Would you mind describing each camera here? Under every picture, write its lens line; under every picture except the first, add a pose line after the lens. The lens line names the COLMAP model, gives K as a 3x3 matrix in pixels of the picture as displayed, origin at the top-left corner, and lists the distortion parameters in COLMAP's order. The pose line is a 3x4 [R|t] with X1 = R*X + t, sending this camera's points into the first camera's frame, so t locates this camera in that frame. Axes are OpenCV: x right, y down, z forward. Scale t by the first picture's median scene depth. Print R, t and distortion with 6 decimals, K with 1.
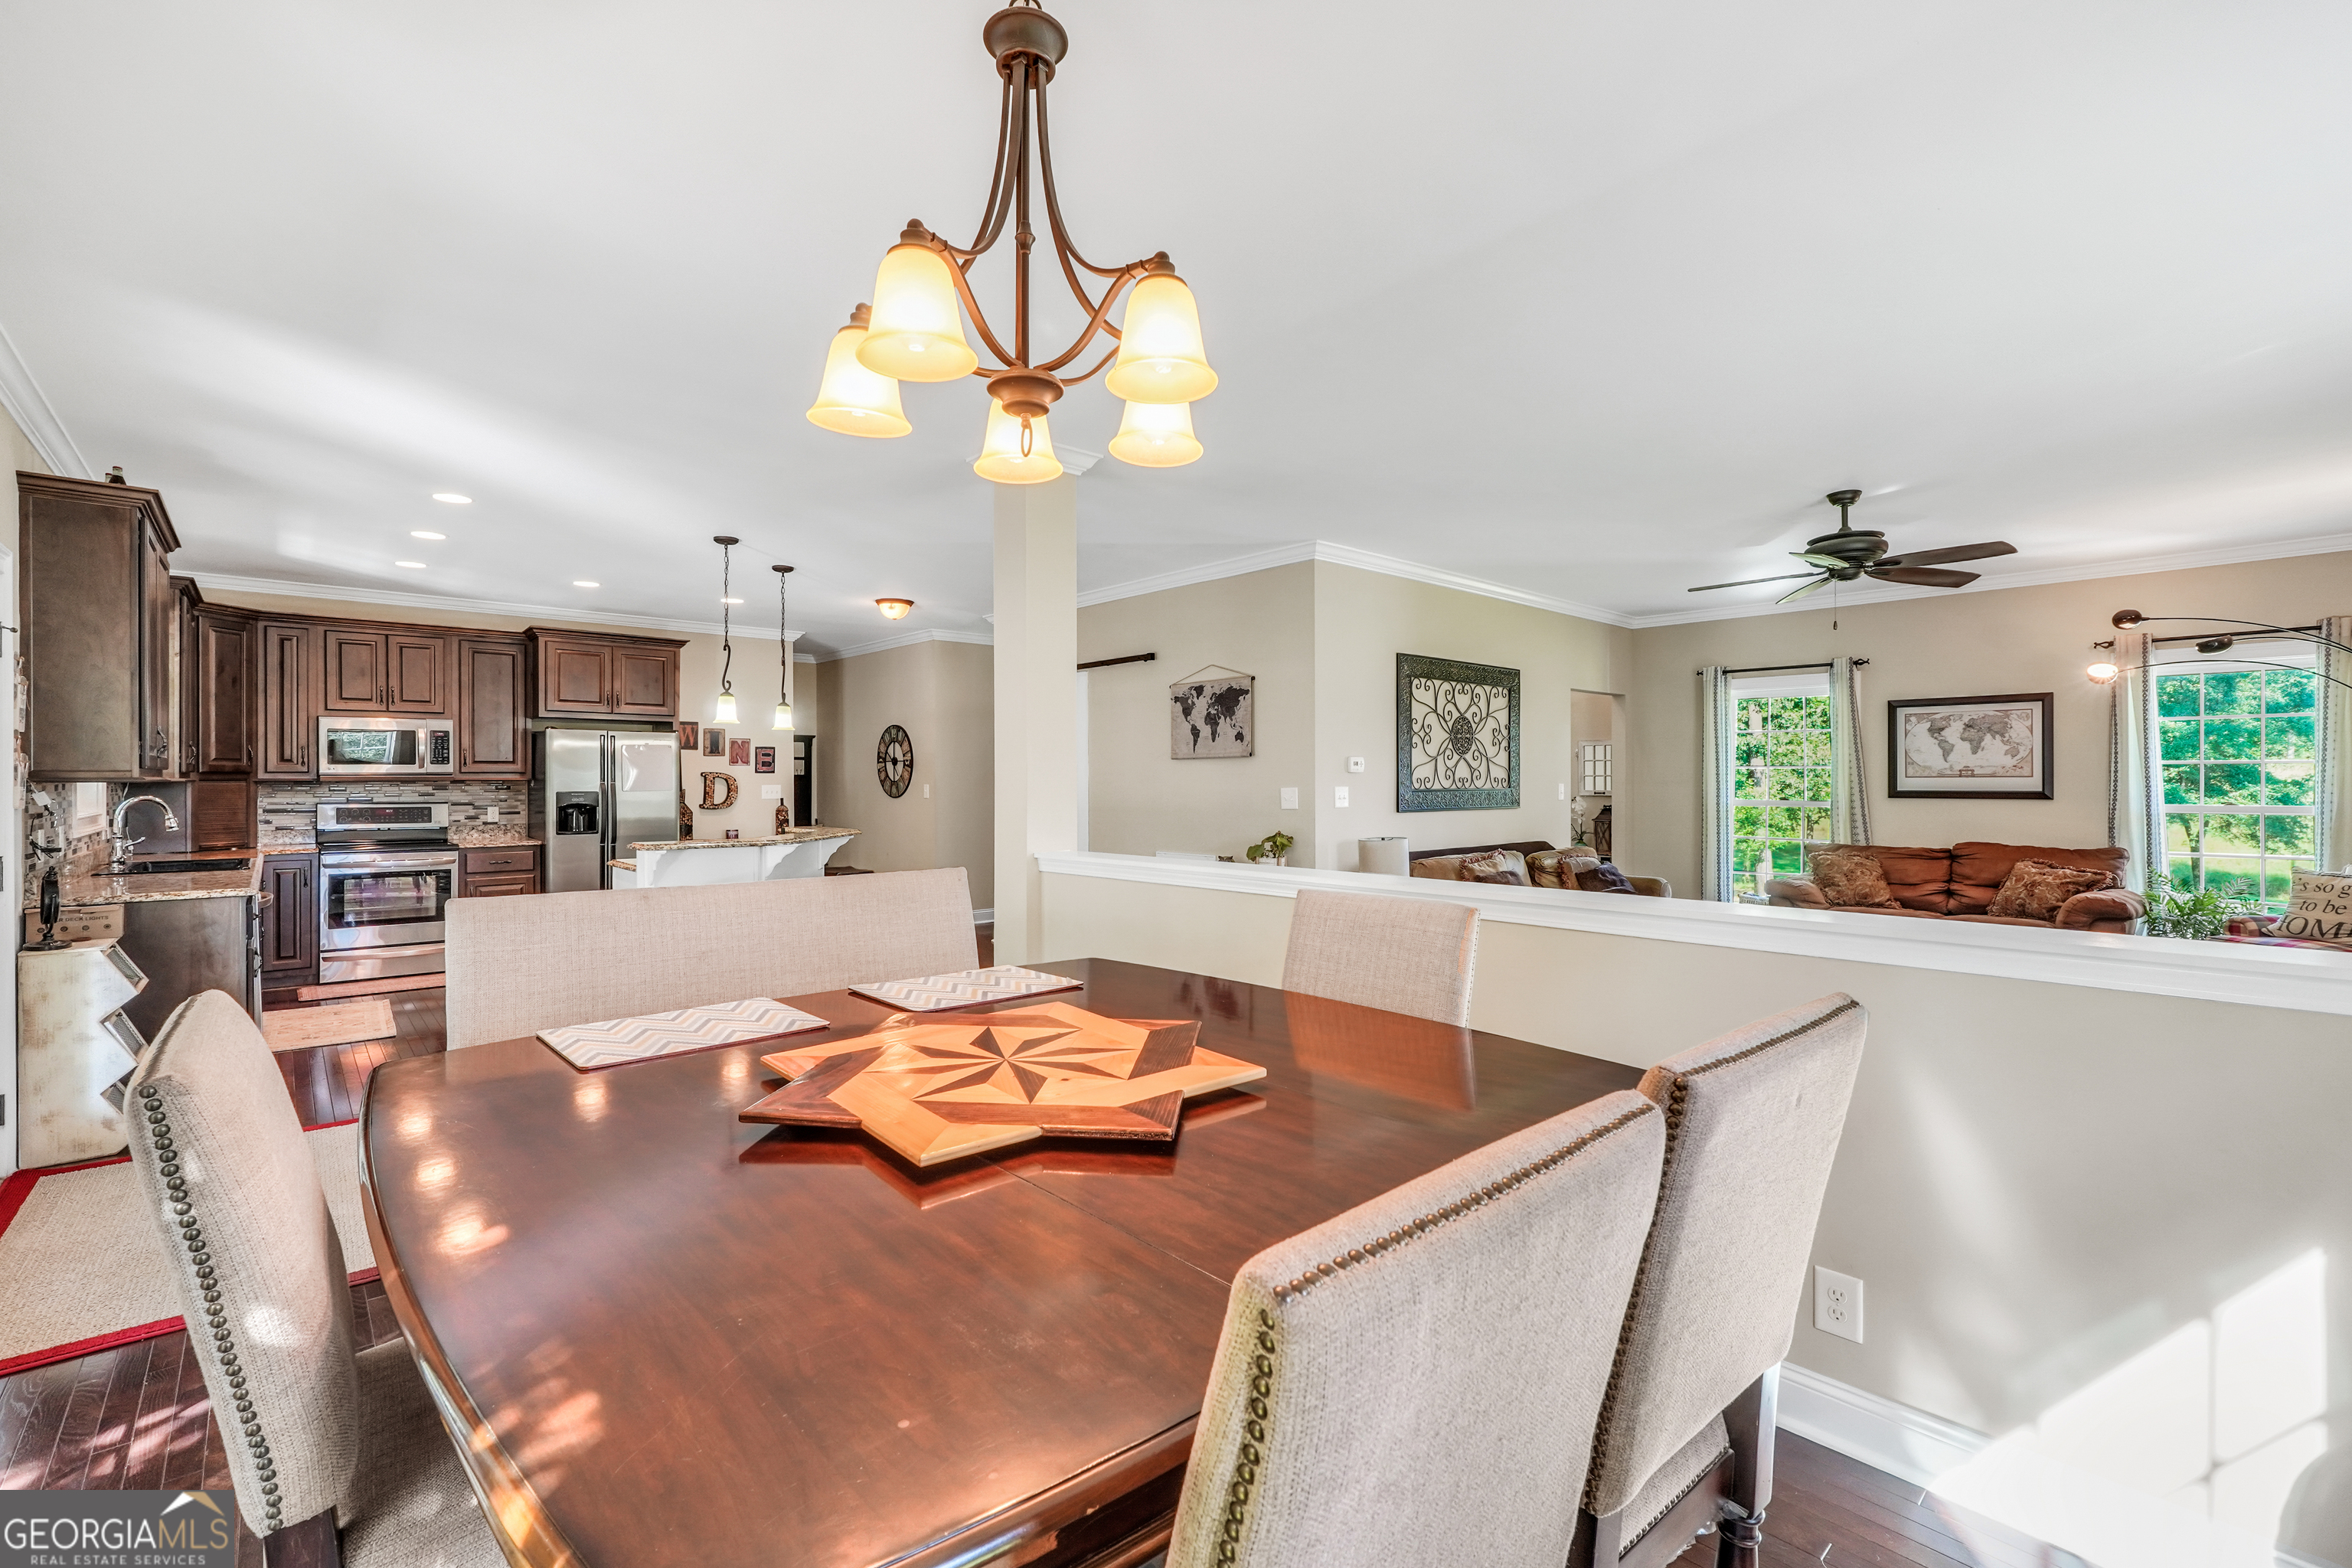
lens RADIAL K [[990.3, 0, 1167.2], [0, 990.3, 777.8], [0, 0, 1]] dist [-0.009954, 0.000442]
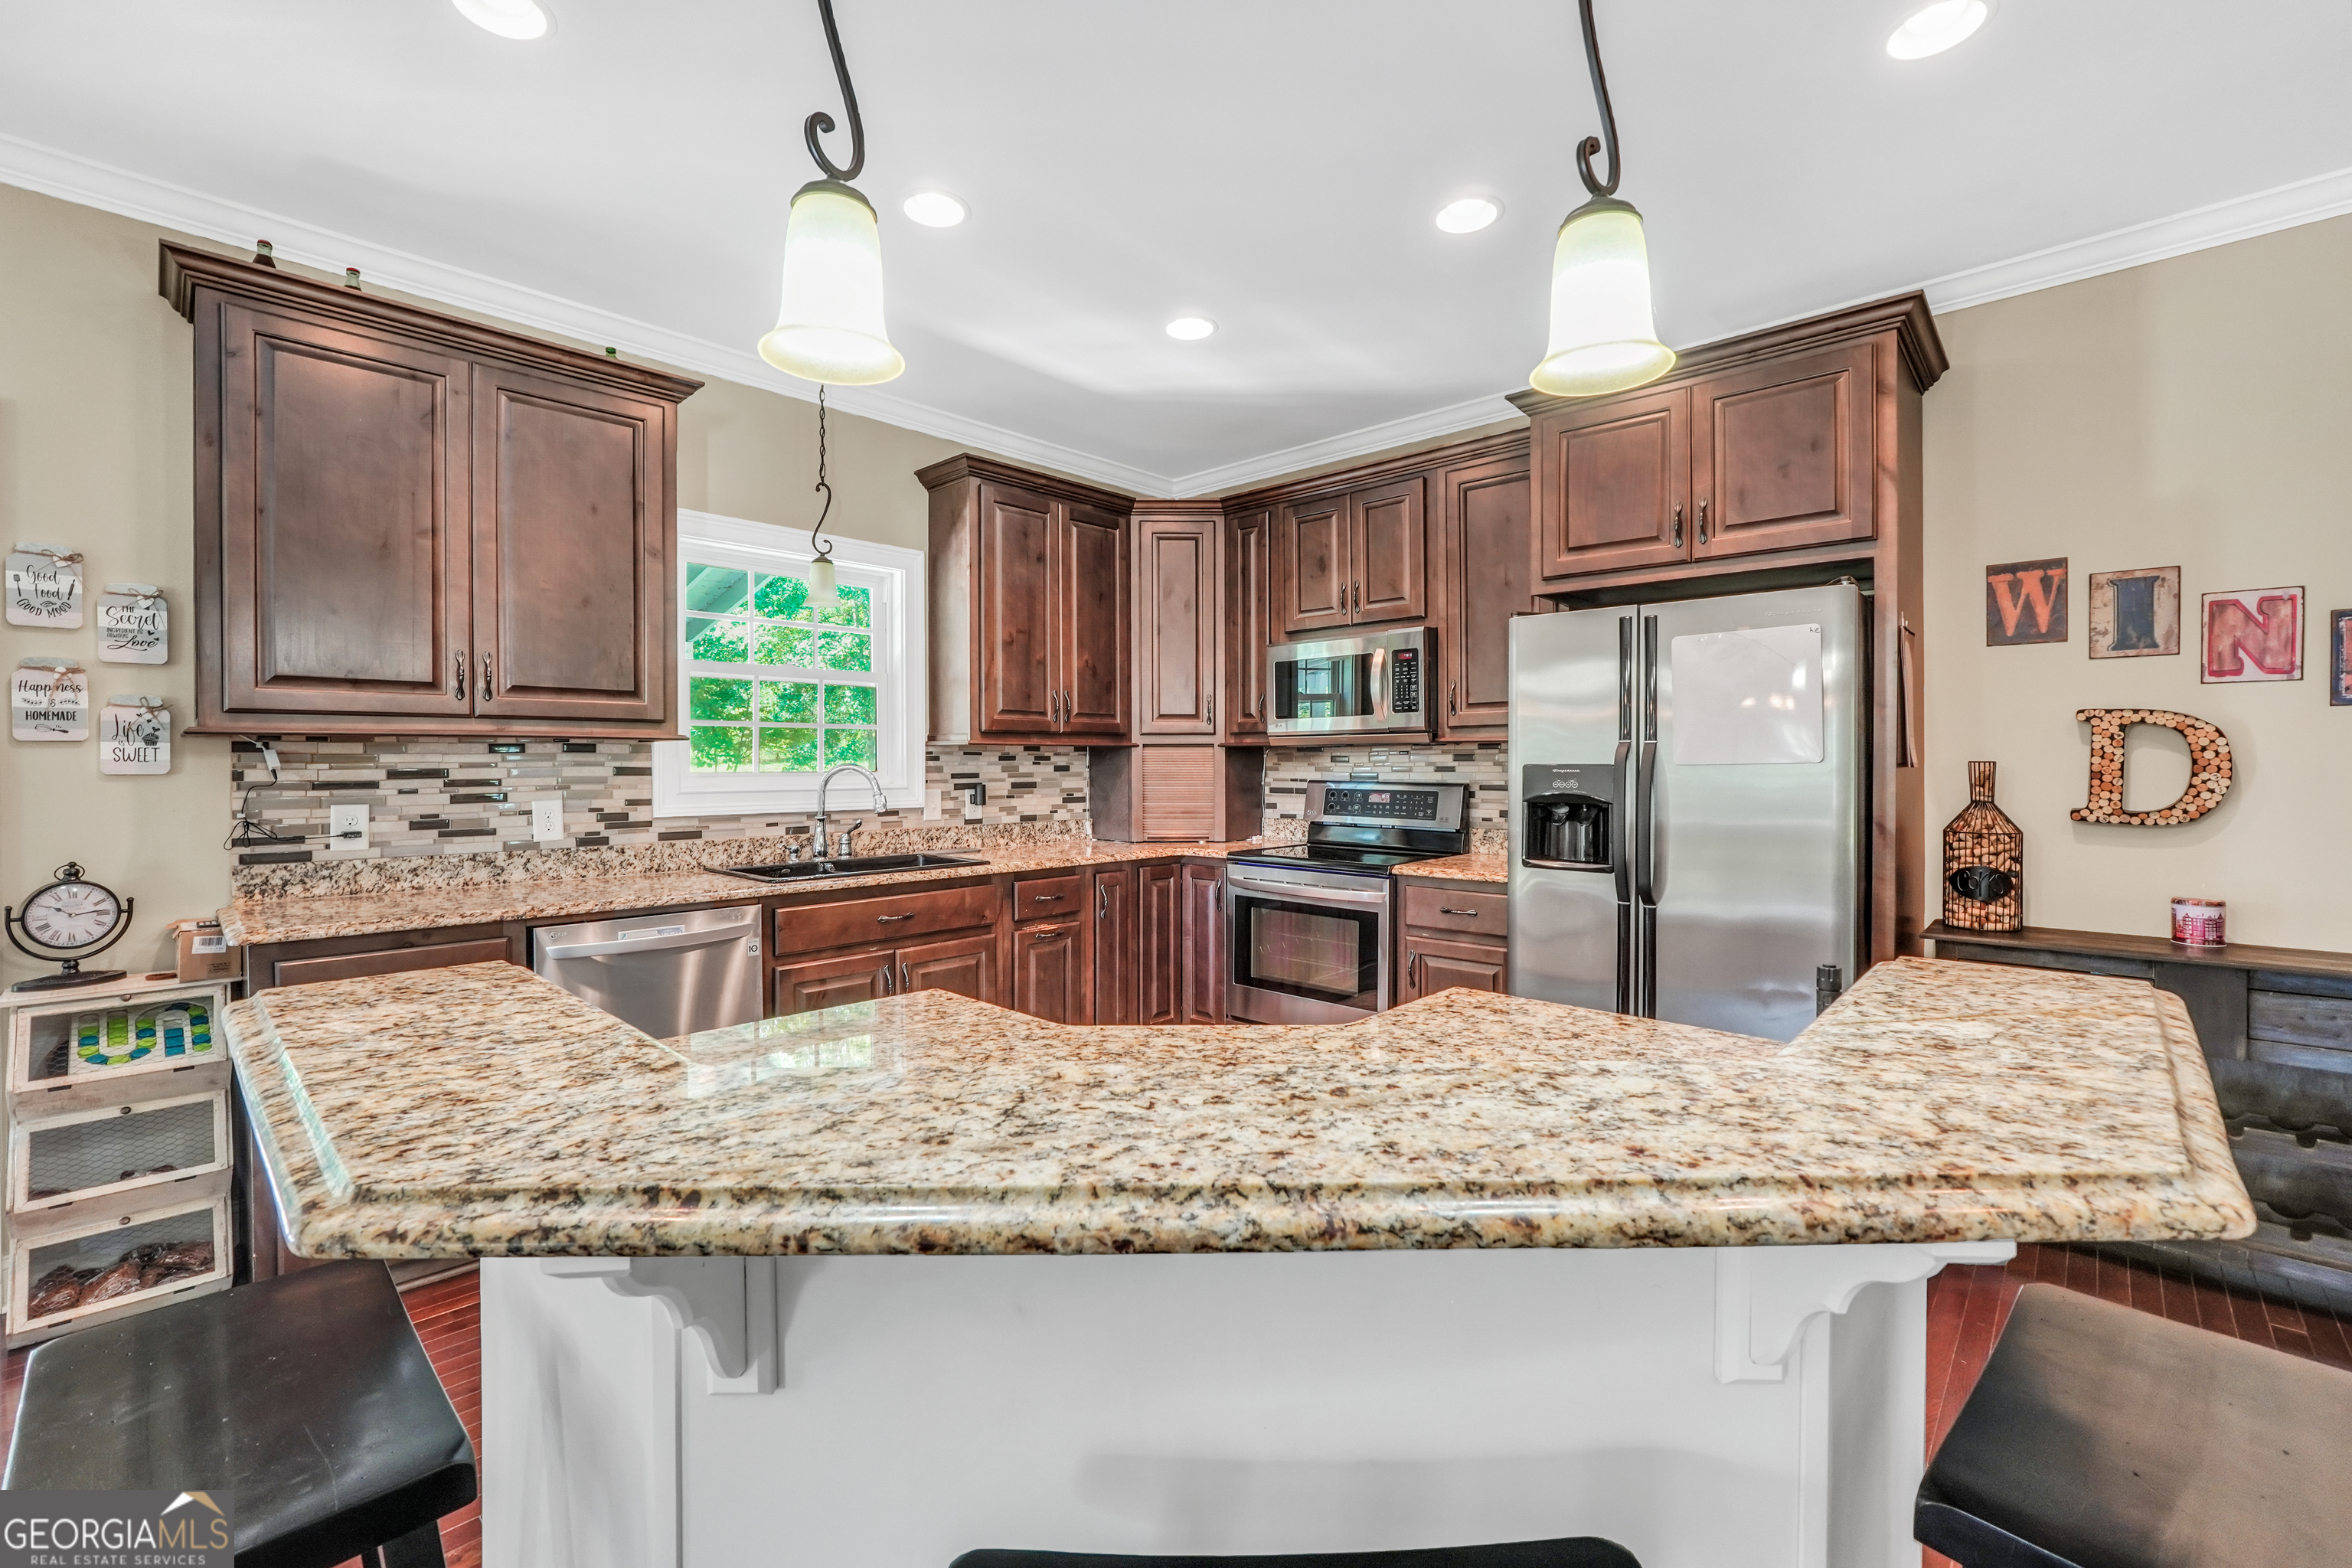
lens RADIAL K [[990.3, 0, 1158.3], [0, 990.3, 767.1], [0, 0, 1]] dist [-0.009954, 0.000442]
pose [[0.072619, 0.006084, -0.997341, -0.208659], [0.003502, 0.999974, 0.006355, 0.011891], [0.997354, -0.003954, 0.072596, 0.814629]]
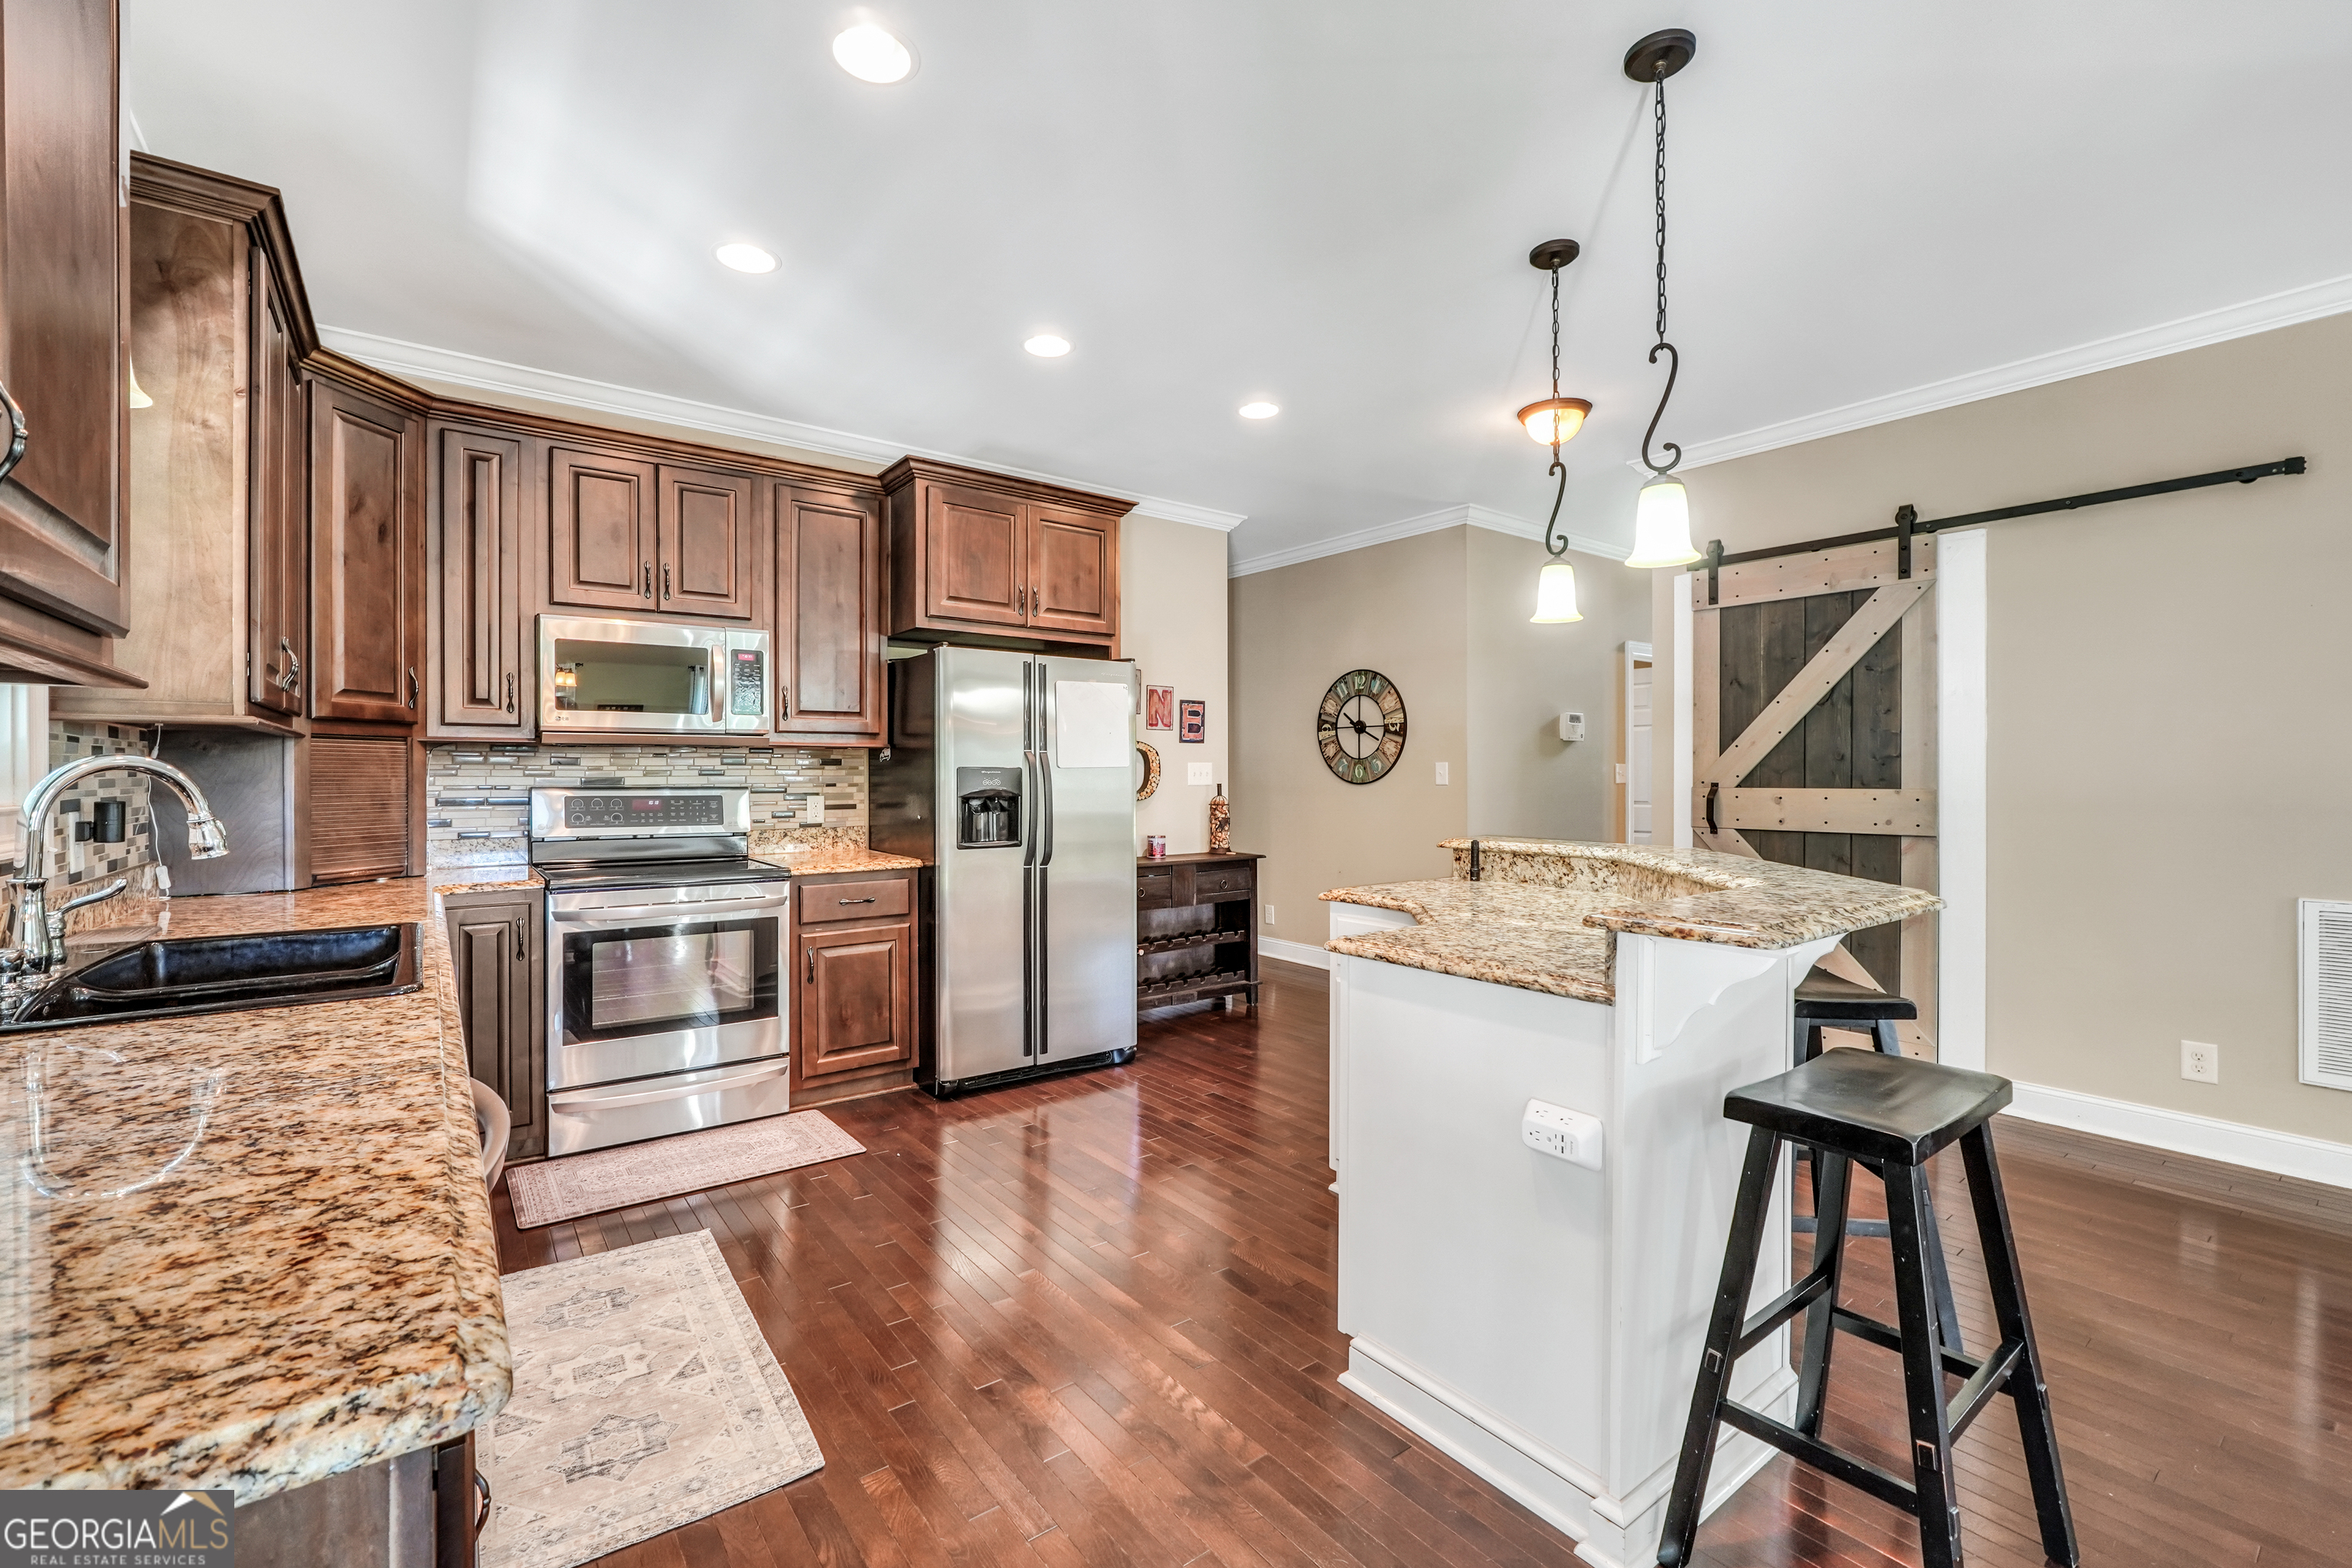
lens RADIAL K [[990.3, 0, 1167.8], [0, 990.3, 776.3], [0, 0, 1]] dist [-0.009954, 0.000442]
pose [[0.995702, 0.002354, -0.092581, -0.459784], [-0.001877, 0.999985, 0.005235, 0.015759], [0.092591, -0.005038, 0.995691, 0.488537]]
